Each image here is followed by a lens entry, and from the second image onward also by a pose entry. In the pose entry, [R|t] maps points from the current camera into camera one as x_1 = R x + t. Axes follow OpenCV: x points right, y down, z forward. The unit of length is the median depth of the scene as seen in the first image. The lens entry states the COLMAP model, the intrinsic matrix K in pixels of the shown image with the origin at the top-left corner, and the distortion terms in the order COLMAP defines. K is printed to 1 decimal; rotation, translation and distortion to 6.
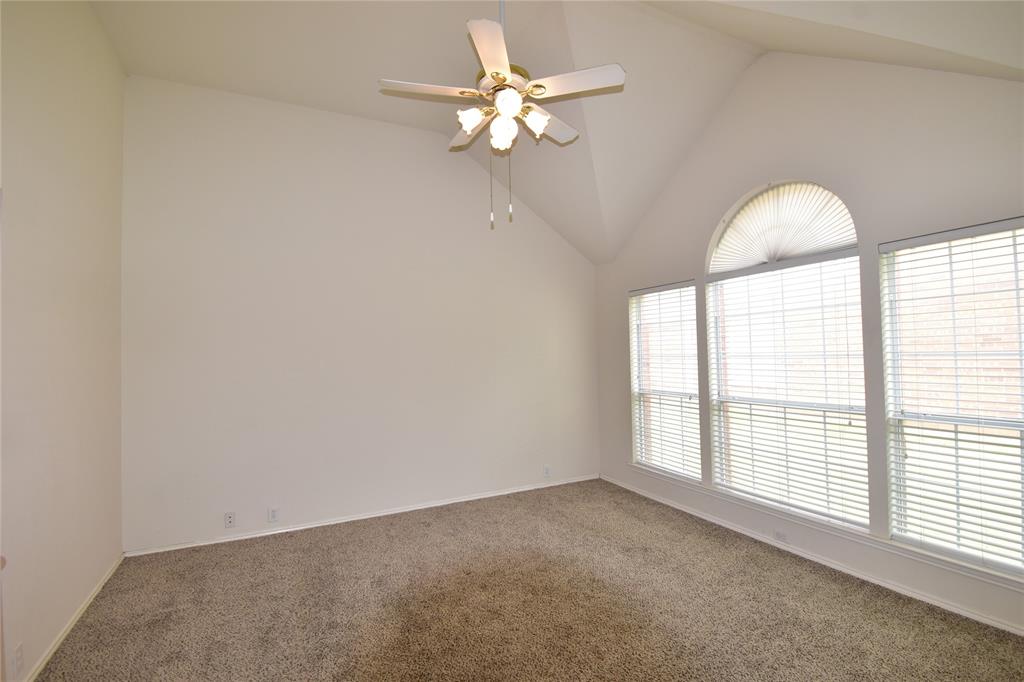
lens RADIAL K [[471.0, 0, 513.4], [0, 471.0, 331.9], [0, 0, 1]] dist [-0.000925, -0.013100]
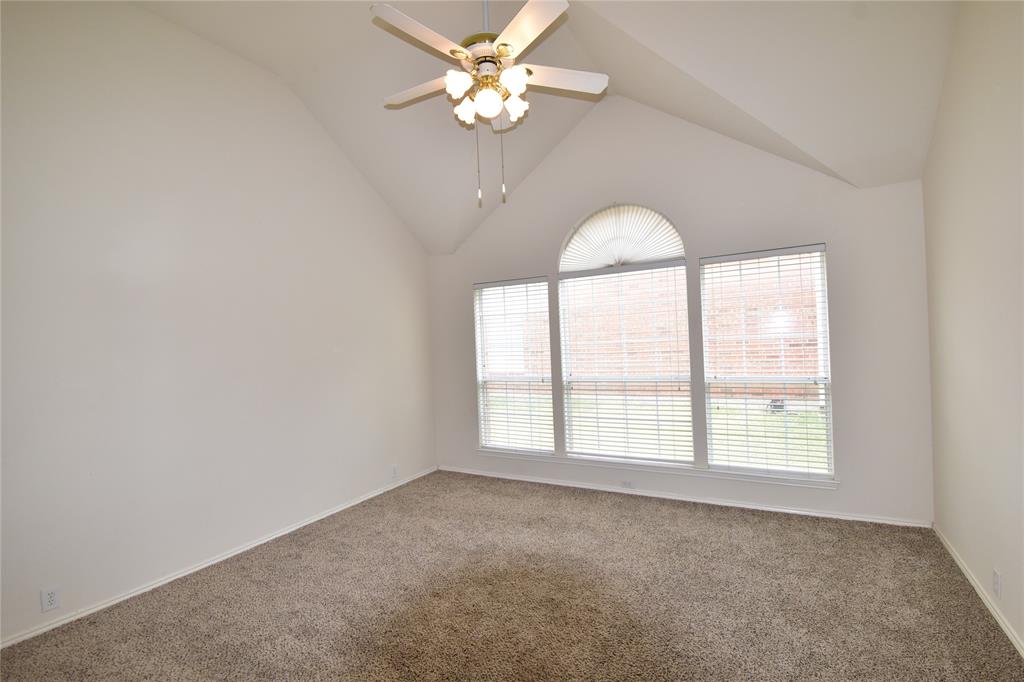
lens RADIAL K [[471.0, 0, 512.3], [0, 471.0, 333.9], [0, 0, 1]] dist [-0.000925, -0.013100]
pose [[0.819774, -0.005596, 0.572659, -0.377534], [0.000057, 0.999953, 0.009689, 0.018313], [-0.572687, -0.007910, 0.819736, 0.134124]]
